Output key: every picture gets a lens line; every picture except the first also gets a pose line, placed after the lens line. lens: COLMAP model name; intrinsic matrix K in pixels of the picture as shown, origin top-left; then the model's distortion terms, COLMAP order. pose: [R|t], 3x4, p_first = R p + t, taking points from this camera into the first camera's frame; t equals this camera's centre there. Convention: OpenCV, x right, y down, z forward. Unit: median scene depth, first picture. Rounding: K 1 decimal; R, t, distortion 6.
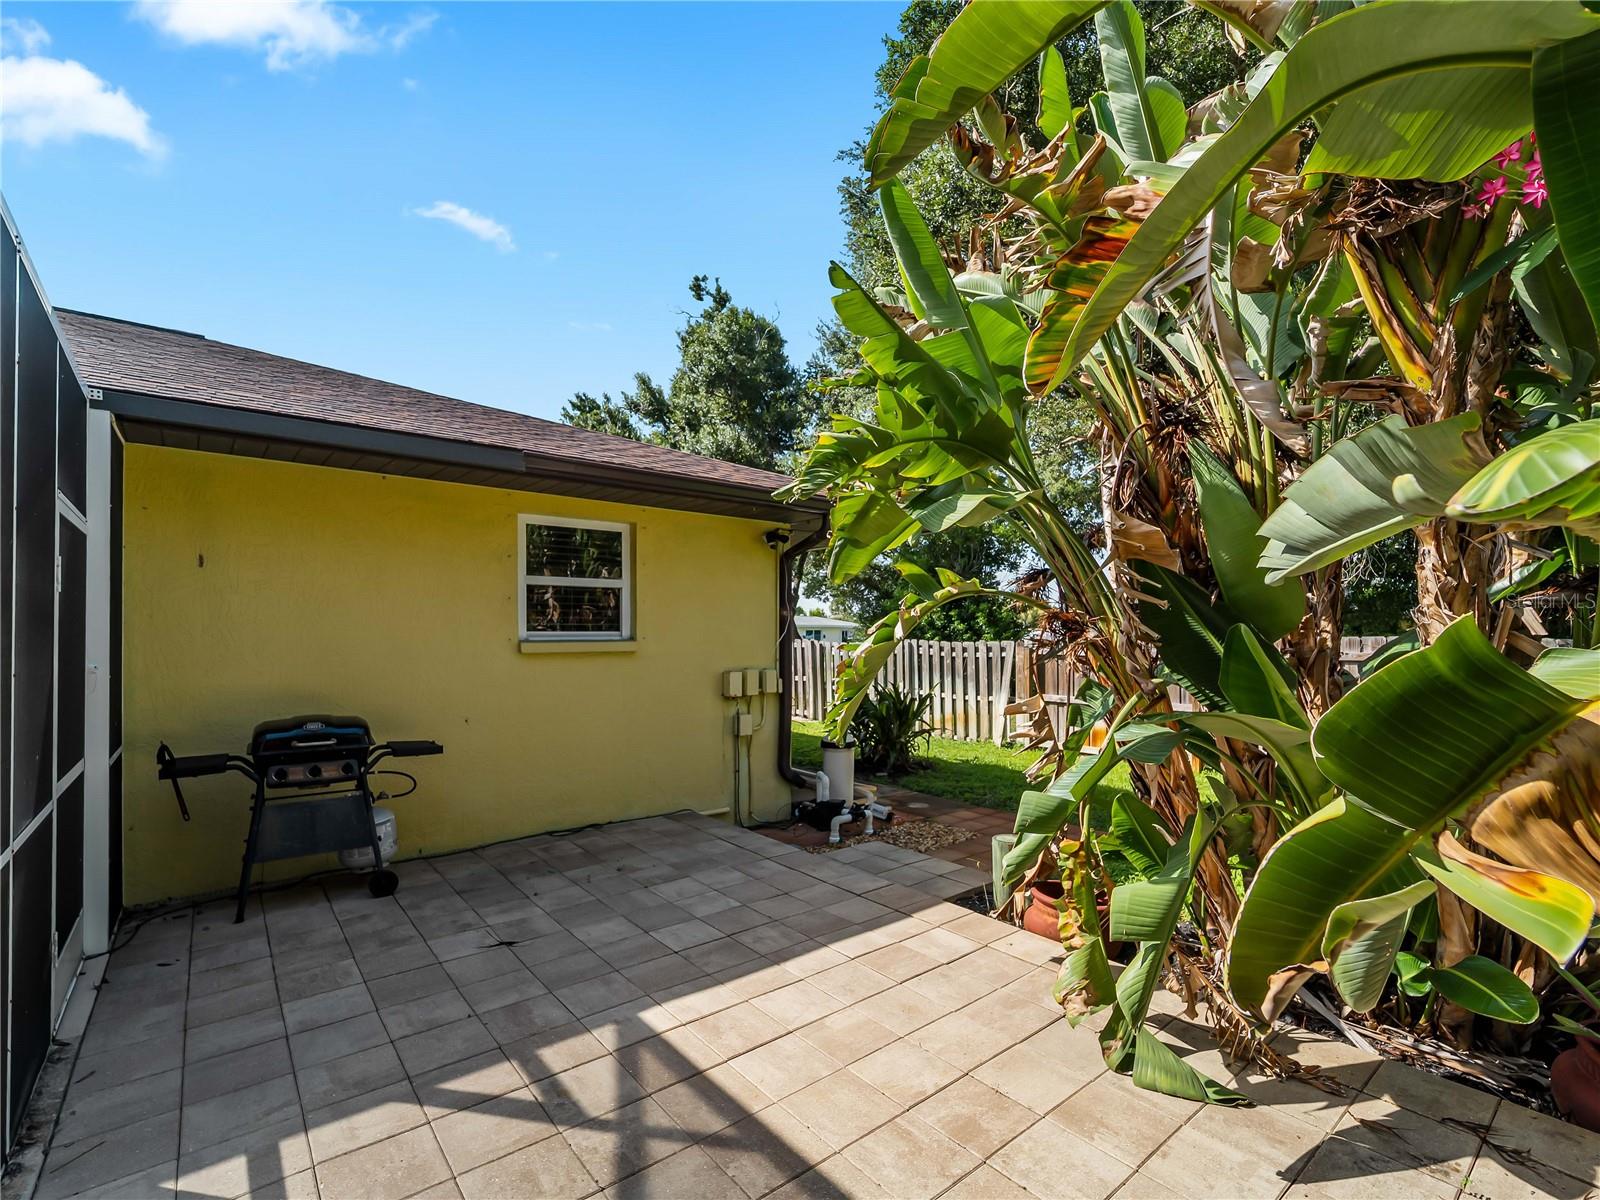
lens RADIAL K [[728.3, 0, 803.8], [0, 728.3, 612.9], [0, 0, 1]] dist [0.001078, -0.001972]
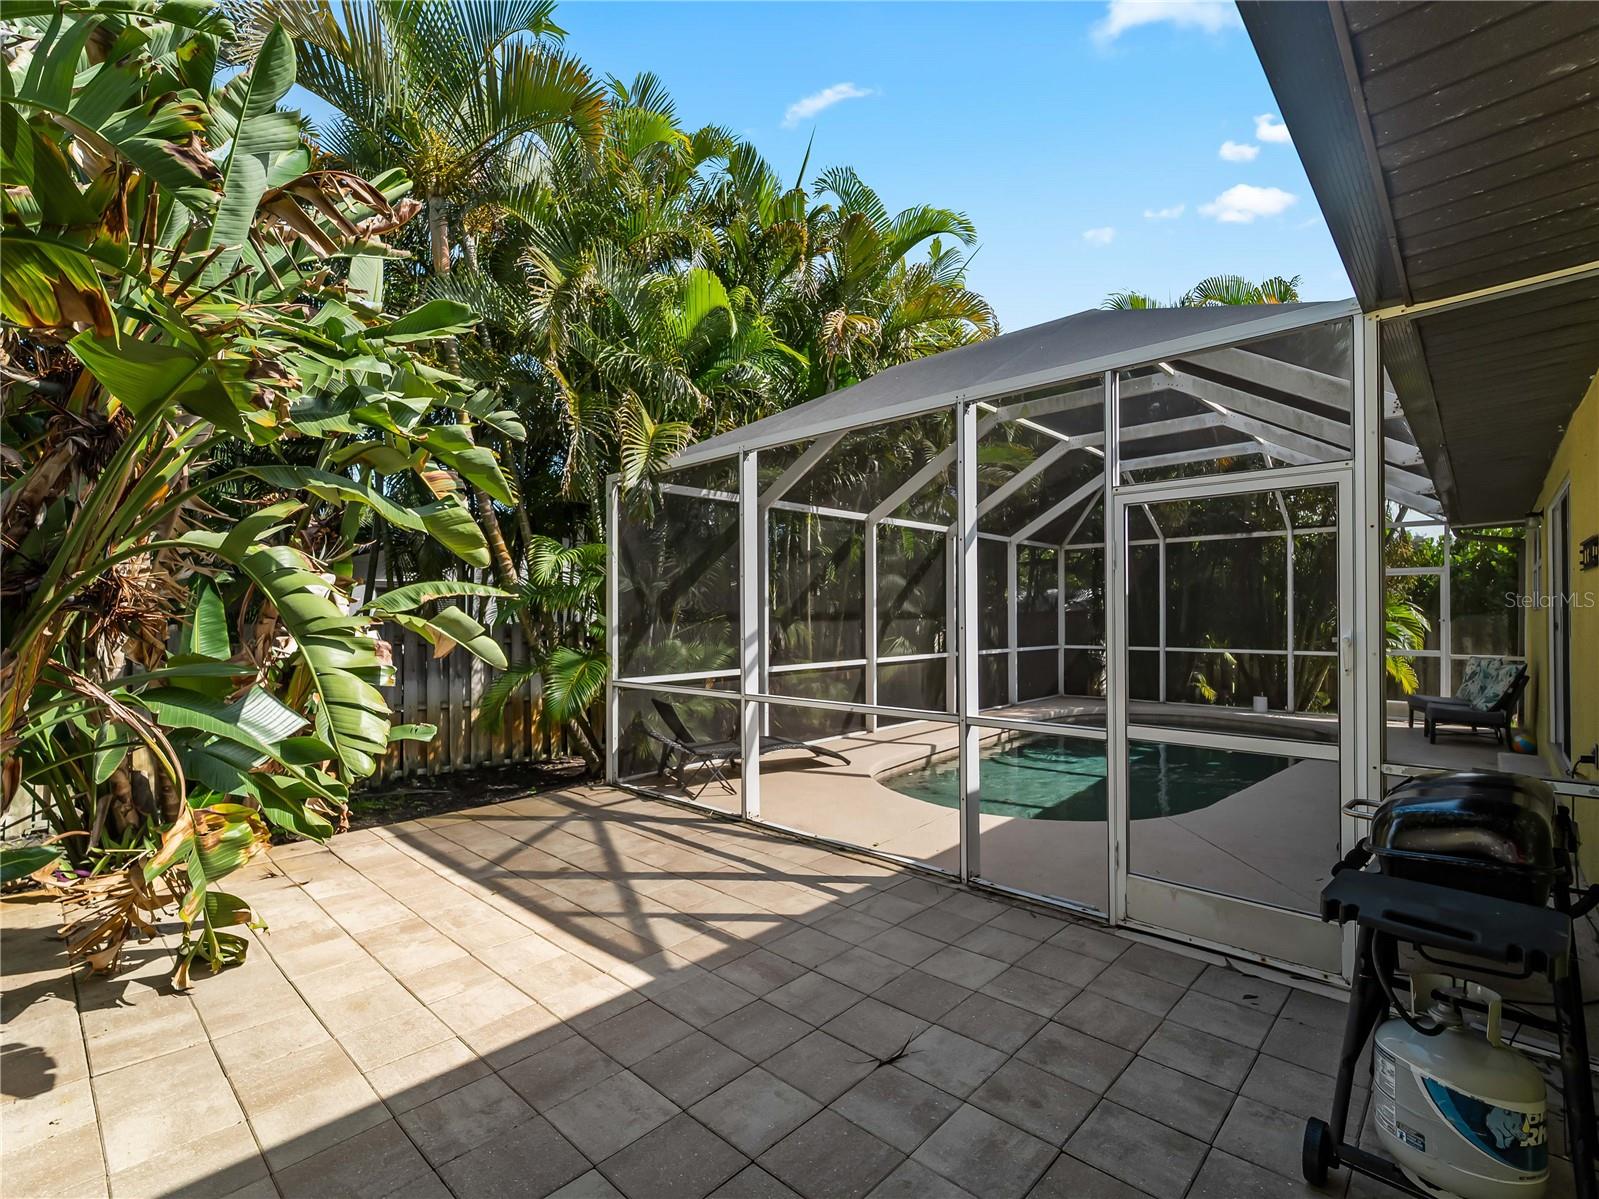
lens RADIAL K [[727.9, 0, 804.7], [0, 727.9, 605.5], [0, 0, 1]] dist [0.001078, -0.001972]
pose [[-0.989667, 0.001271, -0.143377, -0.318761], [0.007037, 0.999186, -0.039718, 0.079812], [0.143210, -0.040317, -0.988871, 2.251217]]
